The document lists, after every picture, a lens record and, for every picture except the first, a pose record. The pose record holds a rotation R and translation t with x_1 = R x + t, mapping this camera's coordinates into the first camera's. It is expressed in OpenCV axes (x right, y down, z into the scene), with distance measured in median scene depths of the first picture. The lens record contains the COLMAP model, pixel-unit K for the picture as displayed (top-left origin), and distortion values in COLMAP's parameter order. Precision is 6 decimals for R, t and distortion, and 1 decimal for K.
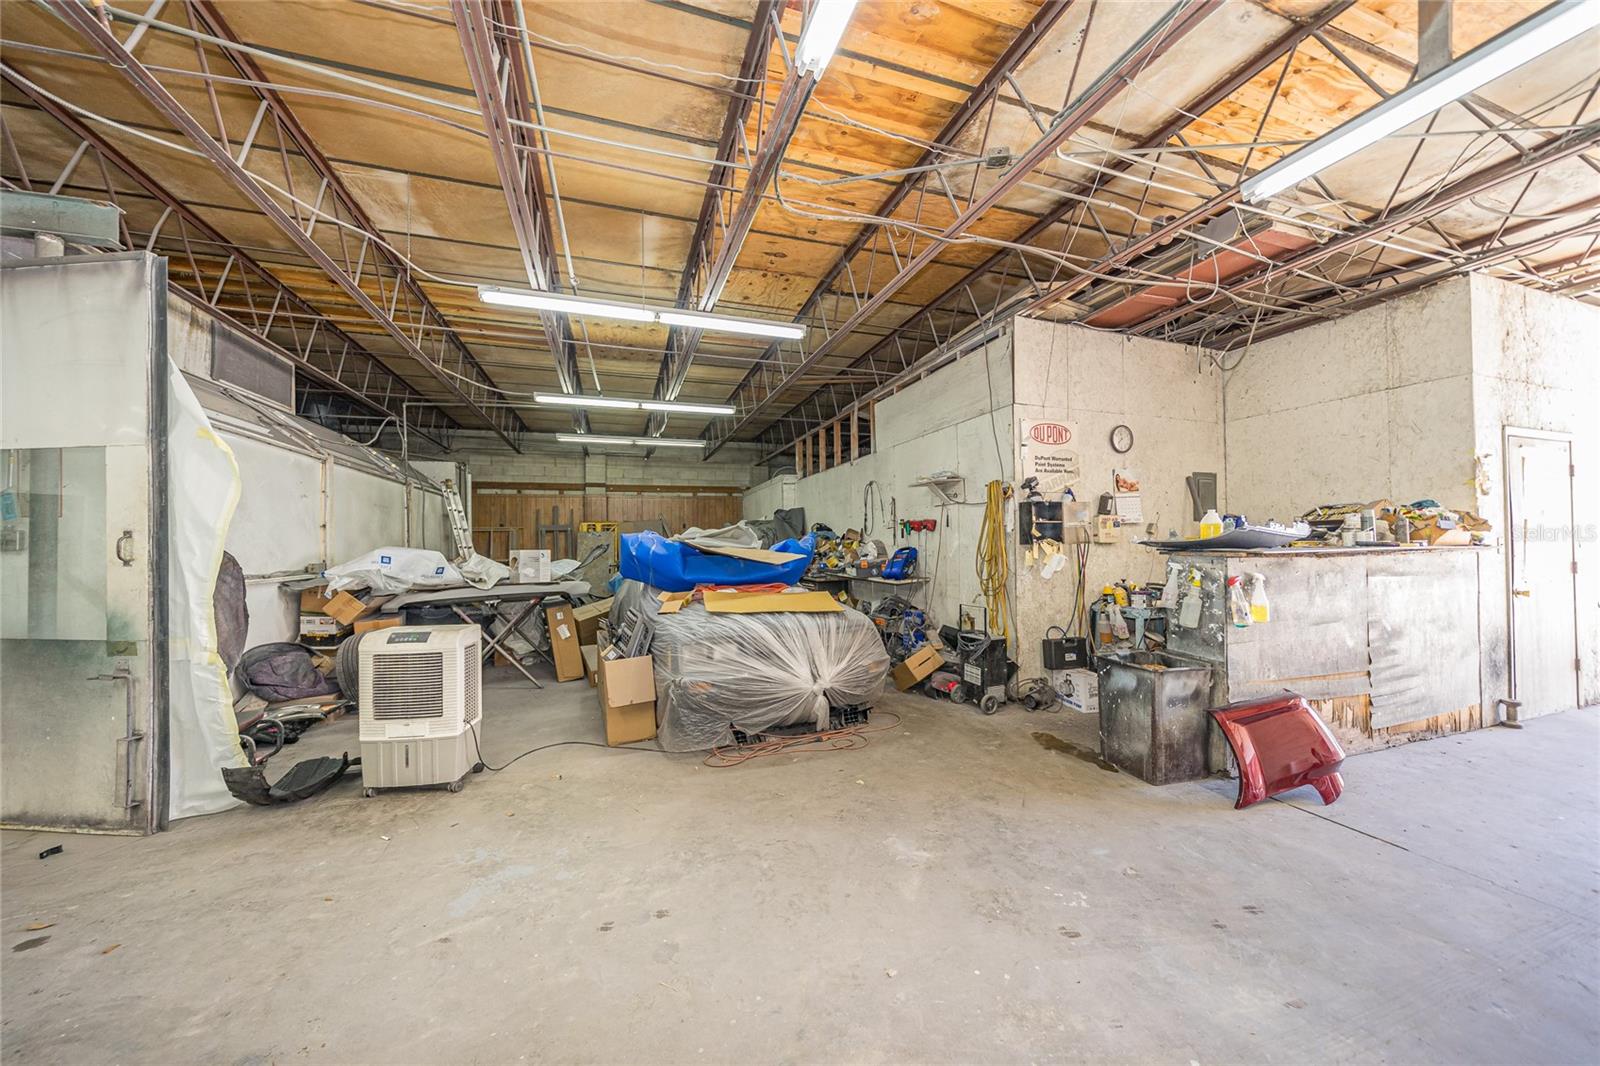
lens RADIAL K [[548.7, 0, 800.0], [0, 548.7, 533.0], [0, 0, 1]] dist [-0.001620, -0.000374]
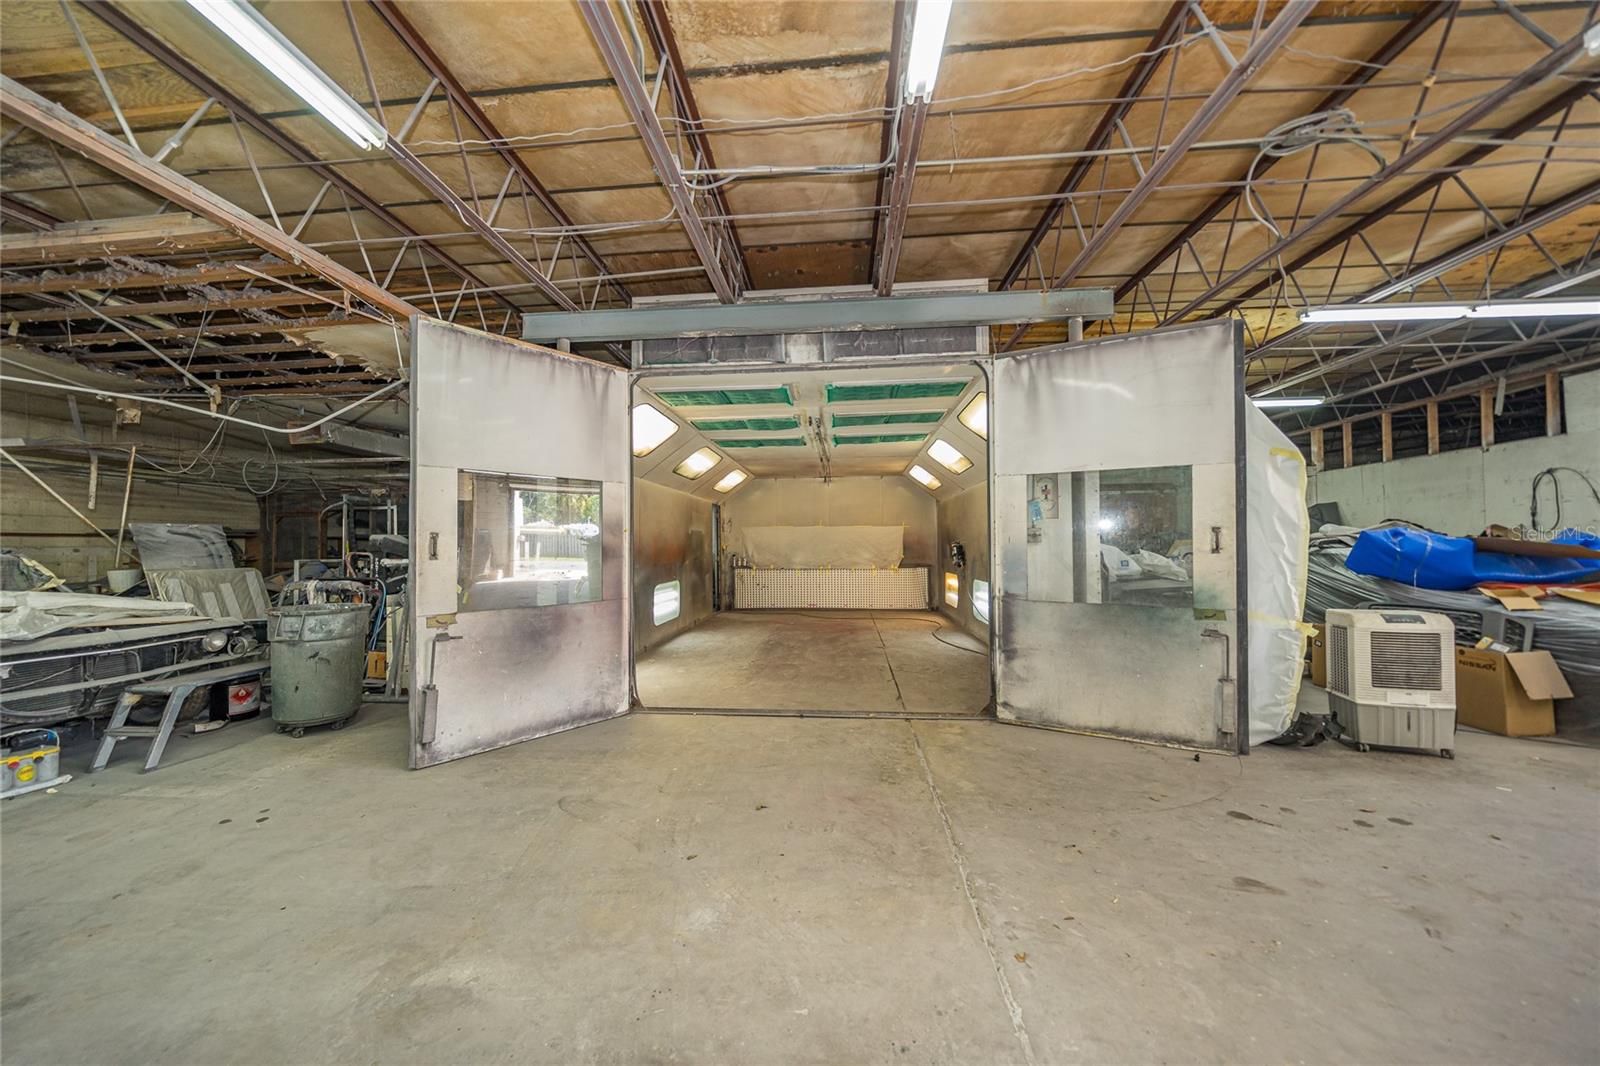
lens RADIAL K [[548.7, 0, 800.0], [0, 548.7, 533.0], [0, 0, 1]] dist [-0.001620, -0.000374]
pose [[0.924146, 0.000305, -0.382040, -1.552979], [0.001109, 0.999993, 0.003481, 0.004337], [0.382038, -0.003641, 0.924139, -0.591713]]
